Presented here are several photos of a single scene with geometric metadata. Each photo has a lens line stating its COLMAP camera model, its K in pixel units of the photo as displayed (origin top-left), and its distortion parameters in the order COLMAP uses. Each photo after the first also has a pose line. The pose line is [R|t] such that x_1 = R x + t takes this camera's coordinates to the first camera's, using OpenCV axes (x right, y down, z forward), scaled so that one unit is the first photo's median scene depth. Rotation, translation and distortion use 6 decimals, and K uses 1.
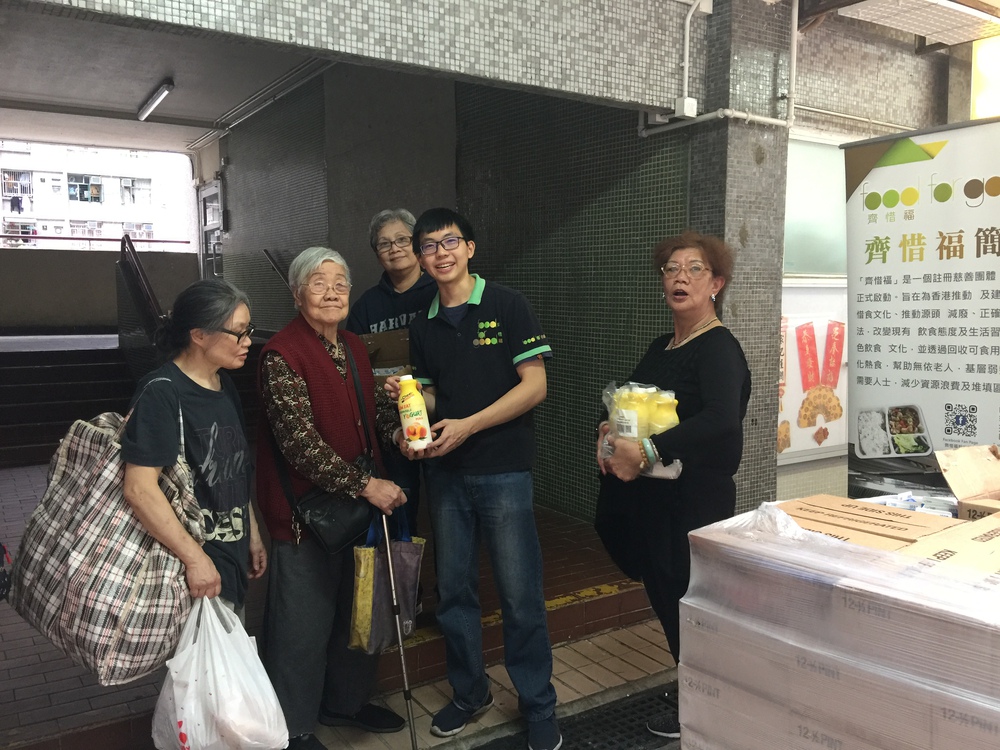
lens RADIAL K [[831.5, 0, 498.8], [0, 831.5, 372.2], [0, 0, 1]] dist [0.090920, -0.144509]
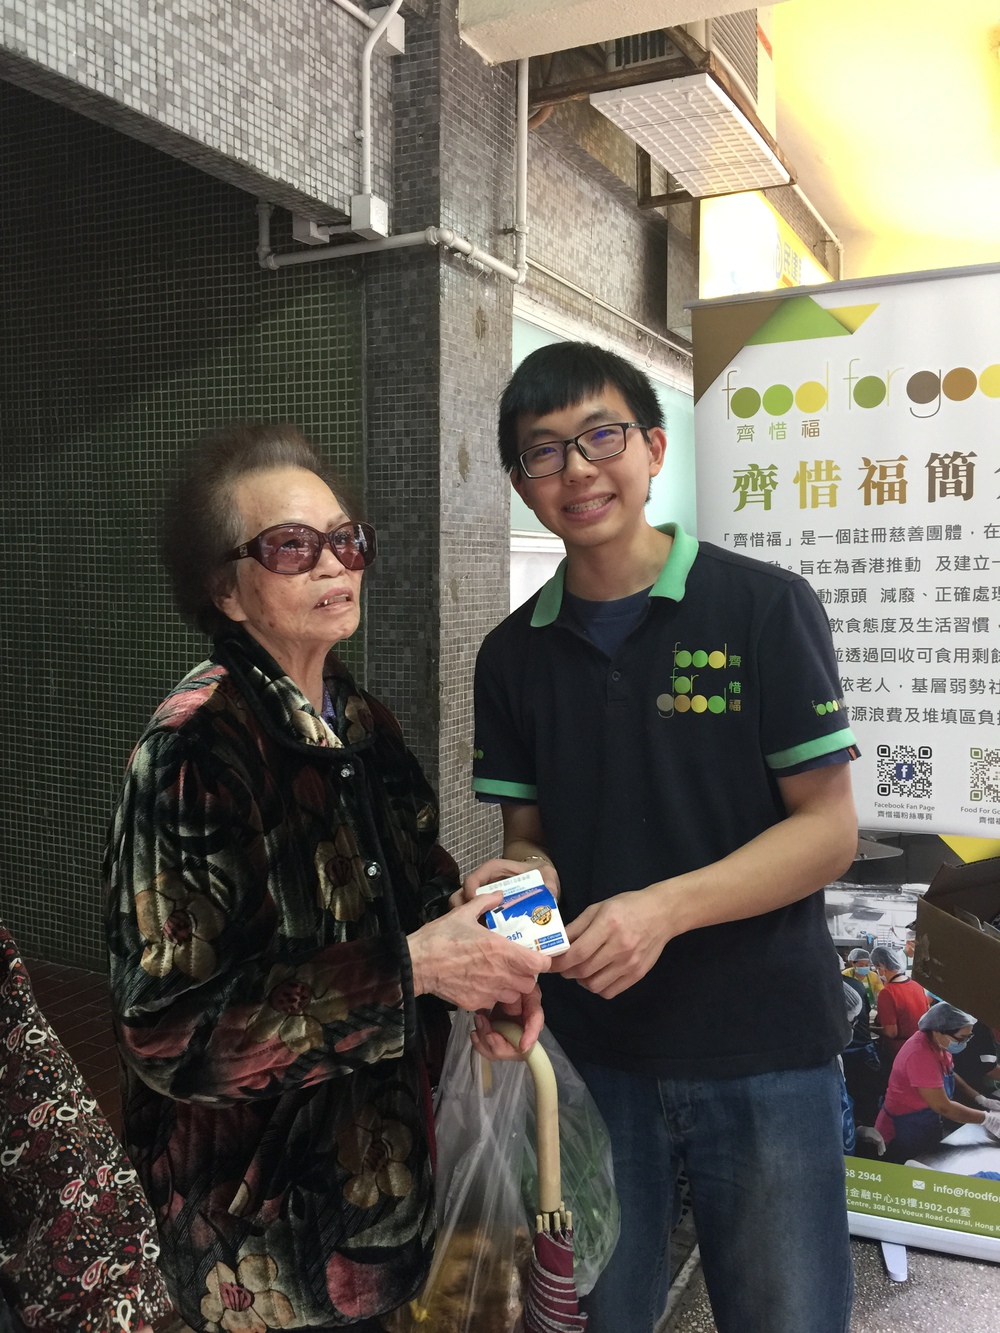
lens RADIAL K [[1120.3, 0, 497.6], [0, 1120.3, 658.7], [0, 0, 1]] dist [0.090194, -0.139840]
pose [[0.866792, -0.037025, 0.497294, -0.084602], [0.041704, 0.999129, 0.001697, -0.030098], [-0.496923, 0.019268, 0.867581, 0.355984]]
